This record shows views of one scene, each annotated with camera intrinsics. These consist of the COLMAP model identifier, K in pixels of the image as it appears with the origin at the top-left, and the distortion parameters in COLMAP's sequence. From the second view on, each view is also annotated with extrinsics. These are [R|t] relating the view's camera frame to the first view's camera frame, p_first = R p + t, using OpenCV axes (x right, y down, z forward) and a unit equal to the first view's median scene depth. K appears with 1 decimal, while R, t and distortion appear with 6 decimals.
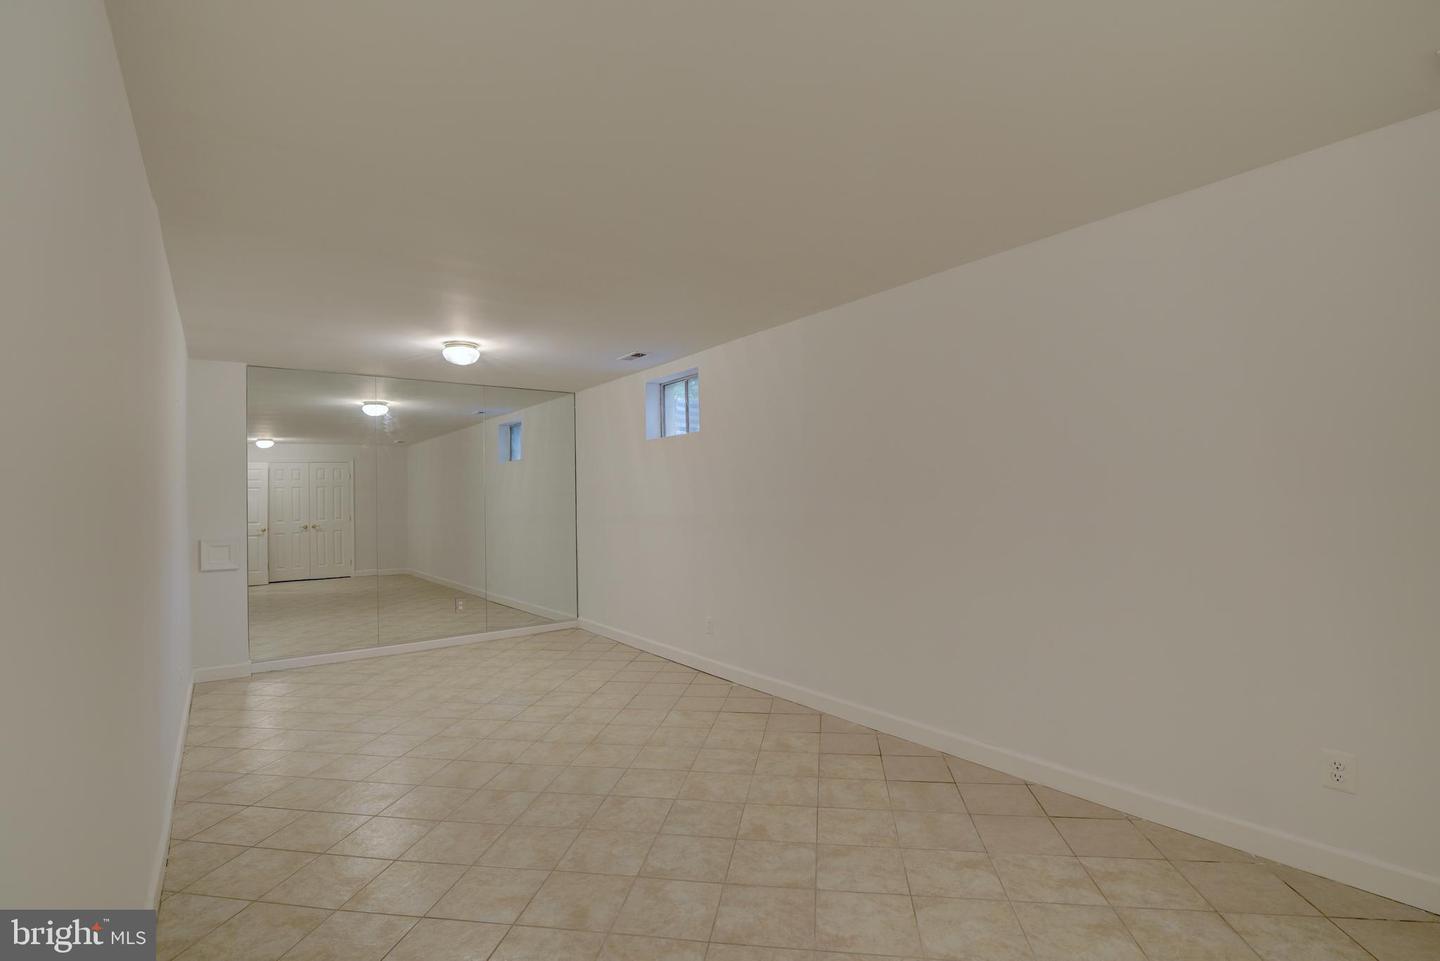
lens RADIAL K [[671.5, 0, 713.2], [0, 671.5, 487.1], [0, 0, 1]] dist [-0.019392, 0.001894]
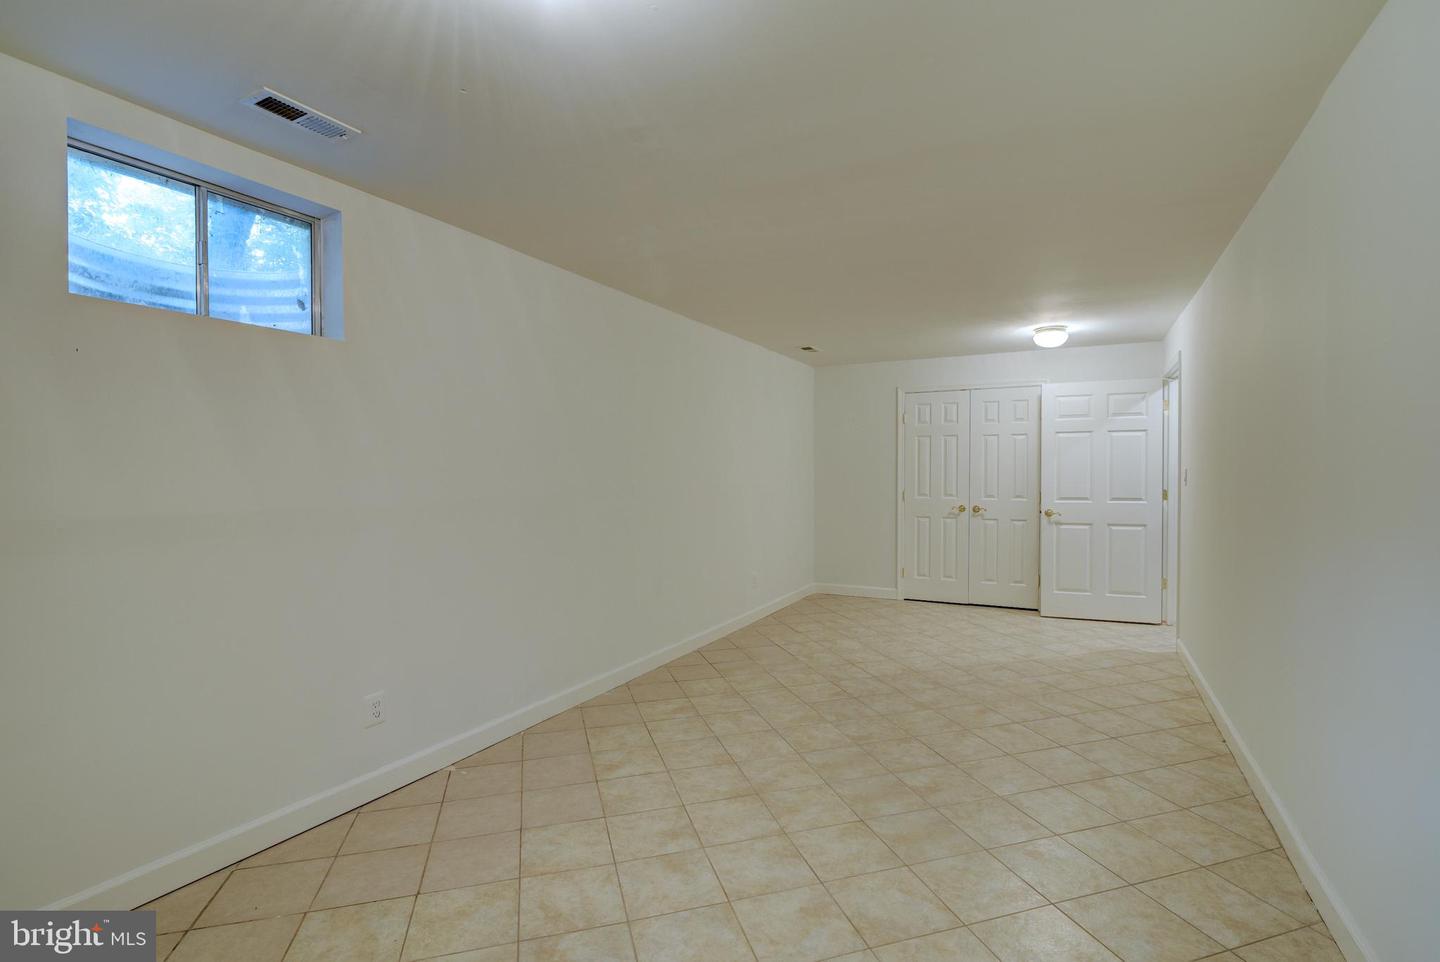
lens RADIAL K [[671.5, 0, 718.6], [0, 671.5, 481.3], [0, 0, 1]] dist [-0.019392, 0.001894]
pose [[-0.438918, 0.013502, 0.898426, -1.080414], [-0.001610, 0.999874, -0.015813, 0.056635], [-0.898526, -0.008387, -0.438841, 1.754785]]
